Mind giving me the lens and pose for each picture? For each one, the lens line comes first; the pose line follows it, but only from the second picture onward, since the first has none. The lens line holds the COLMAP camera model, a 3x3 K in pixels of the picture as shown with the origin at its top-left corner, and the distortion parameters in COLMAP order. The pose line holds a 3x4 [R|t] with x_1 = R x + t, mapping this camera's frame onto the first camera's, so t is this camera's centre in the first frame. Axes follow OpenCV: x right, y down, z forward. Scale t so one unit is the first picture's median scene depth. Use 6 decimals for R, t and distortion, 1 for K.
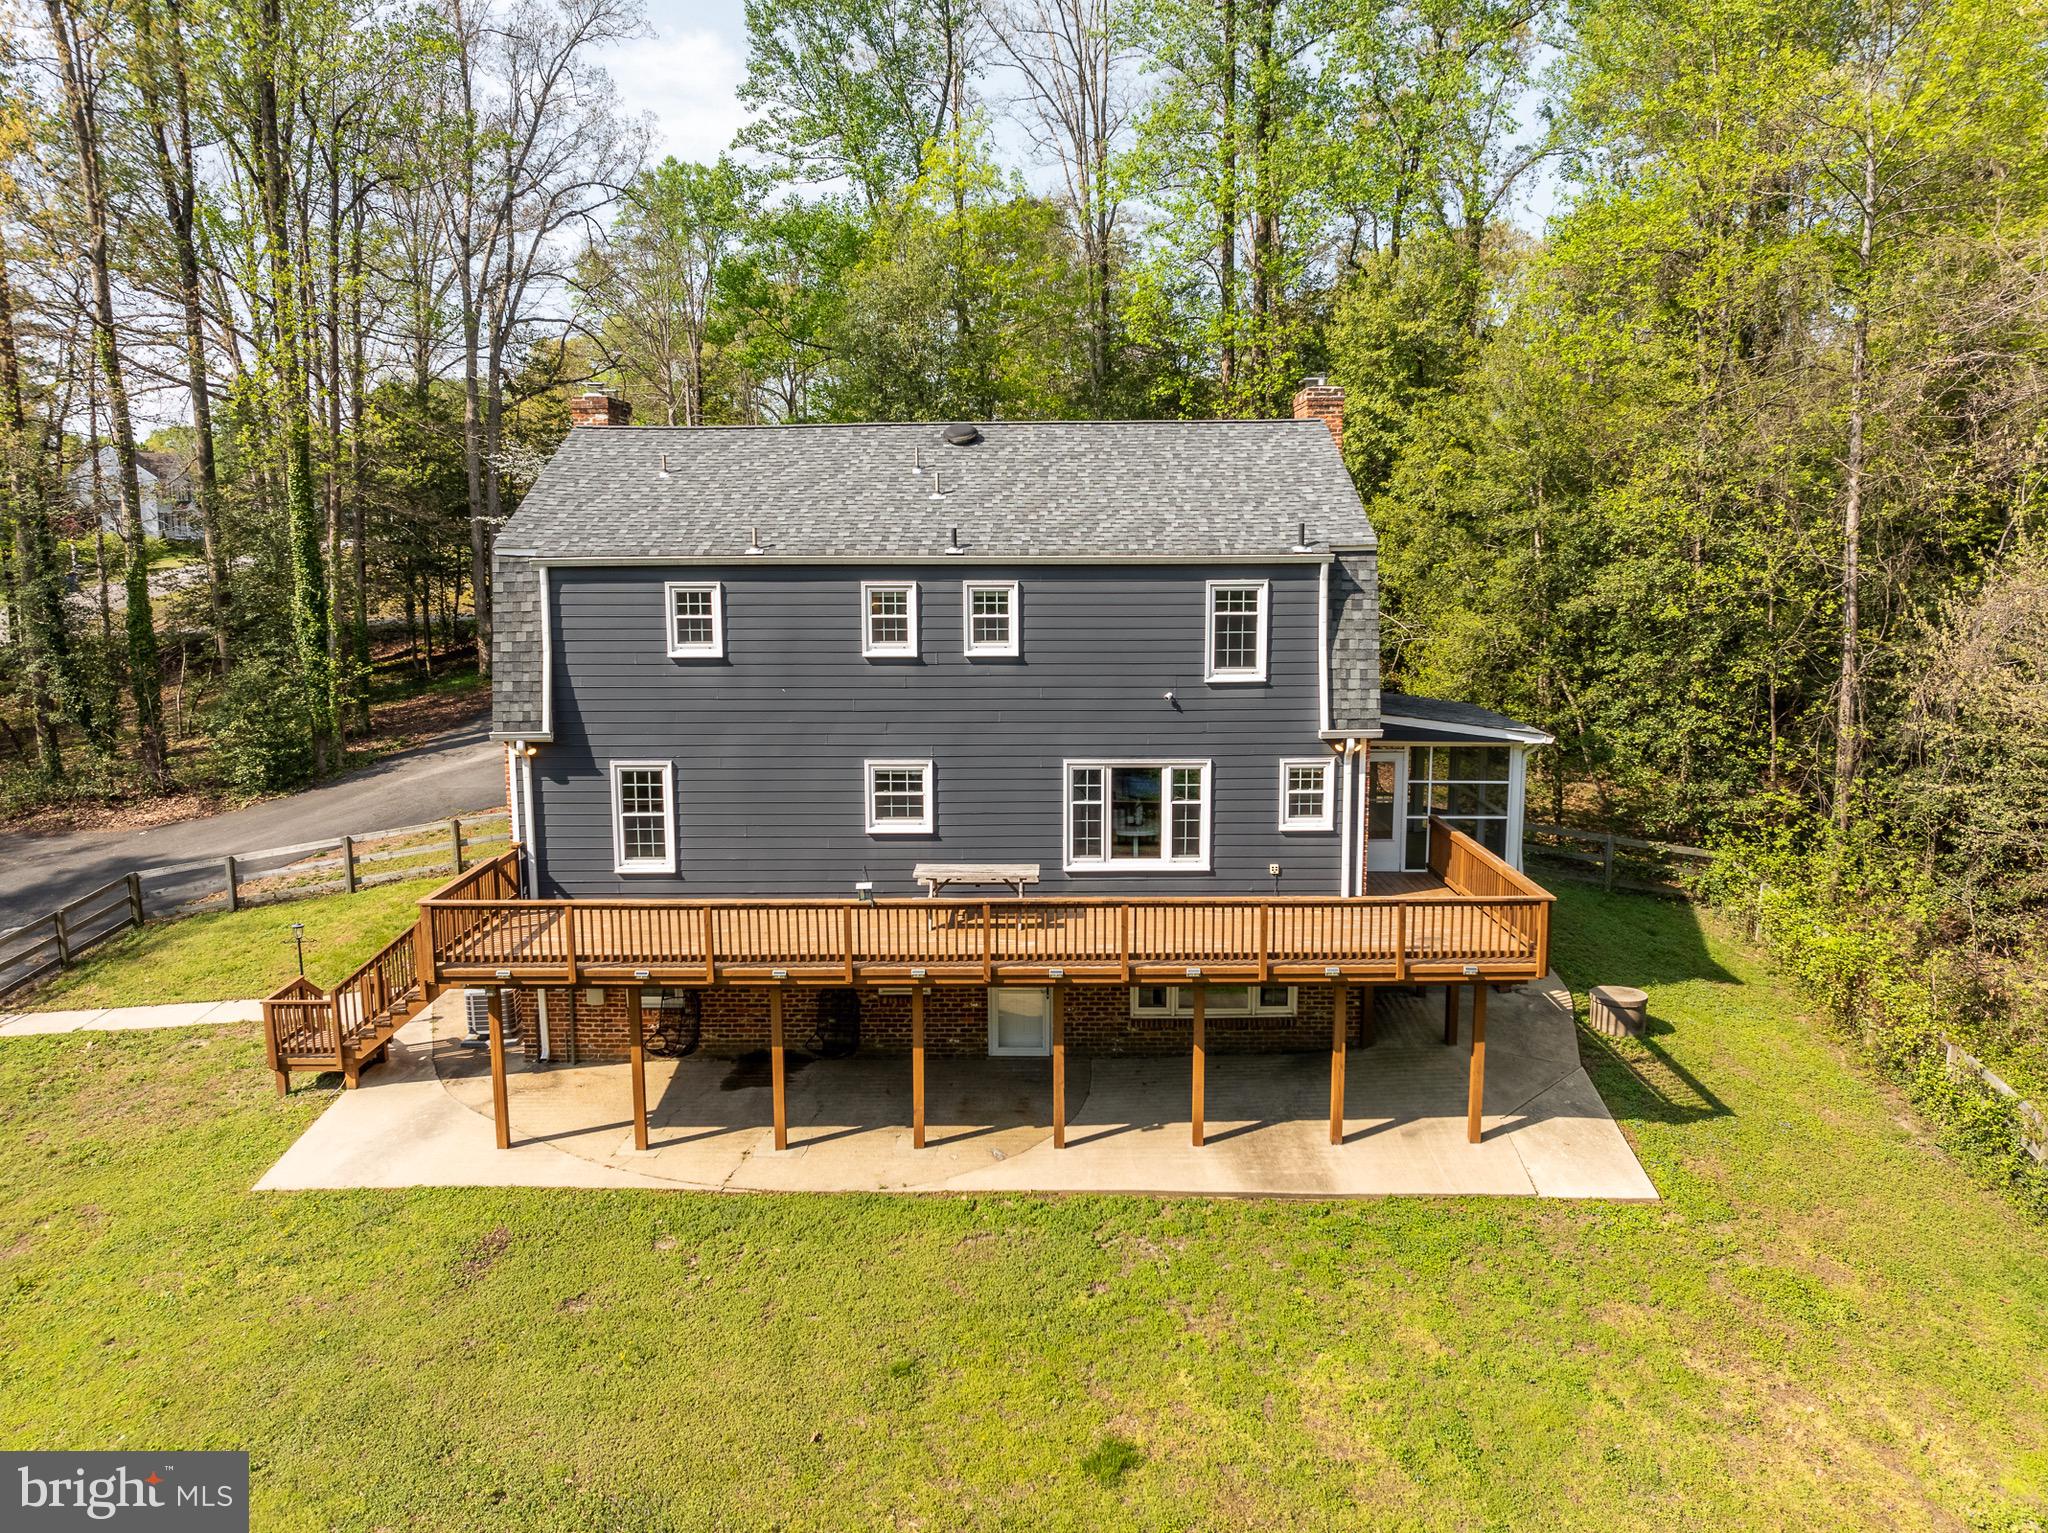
lens RADIAL K [[1436.4, 0, 1027.2], [0, 1436.4, 766.1], [0, 0, 1]] dist [-0.008293, -0.067841]
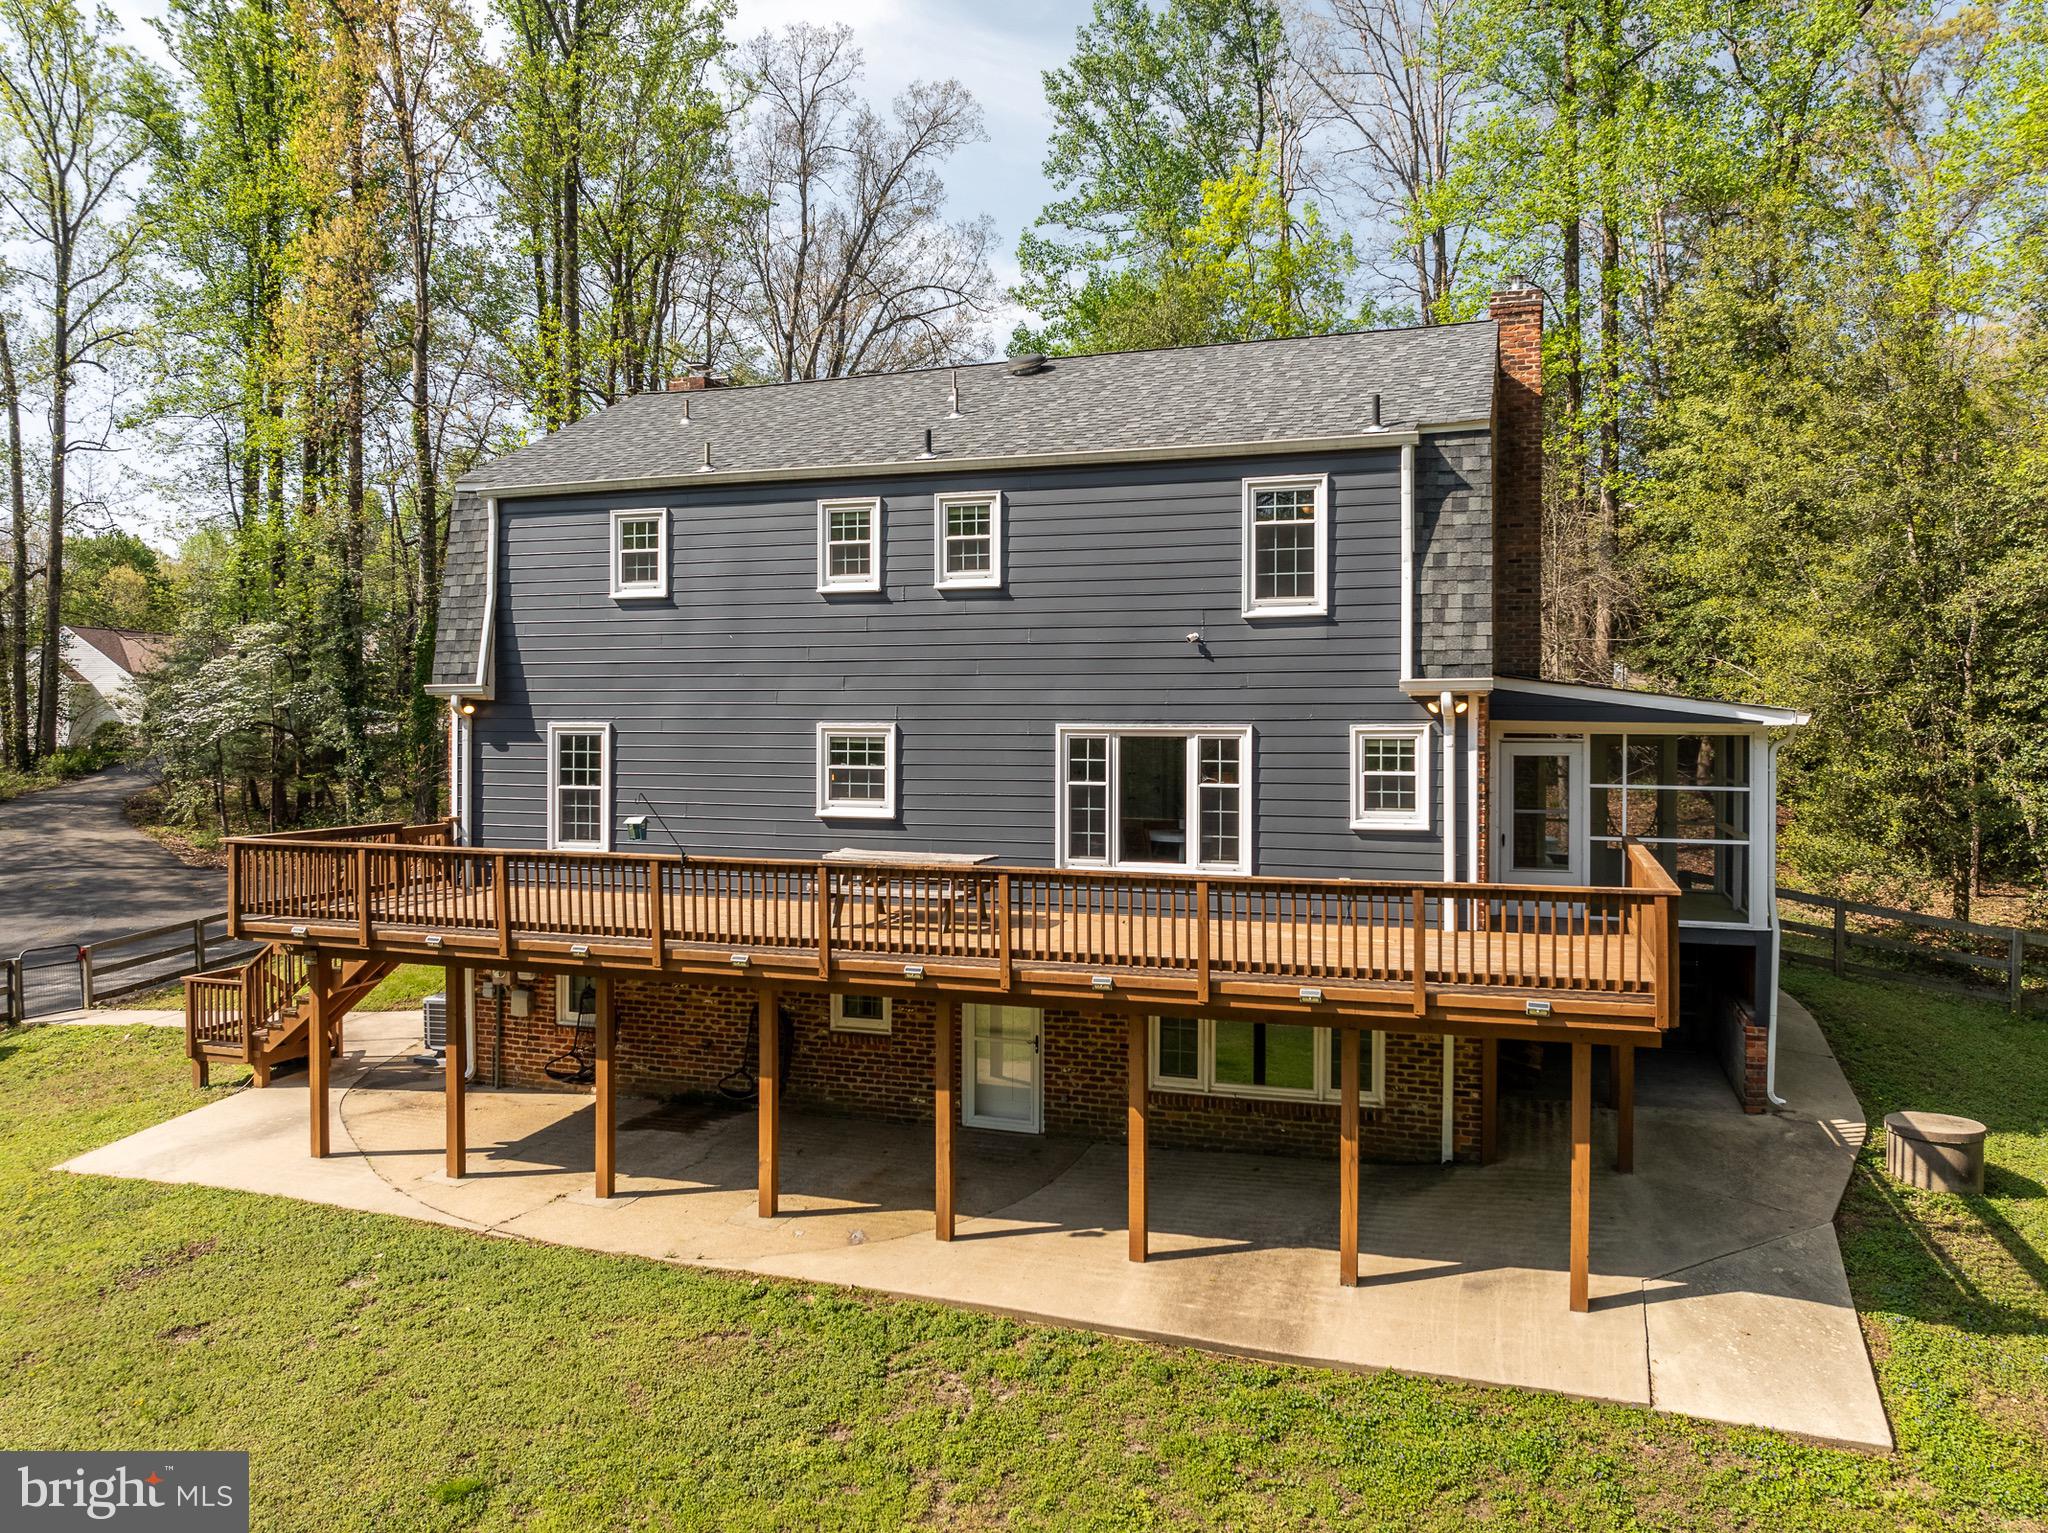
lens RADIAL K [[1454.6, 0, 1035.1], [0, 1454.6, 731.4], [0, 0, 1]] dist [-0.037241, 0.006363]
pose [[0.947619, 0.007268, -0.319321, 0.257279], [-0.053611, 0.989177, -0.136581, 0.103447], [0.314872, 0.146546, 0.937753, 0.285001]]
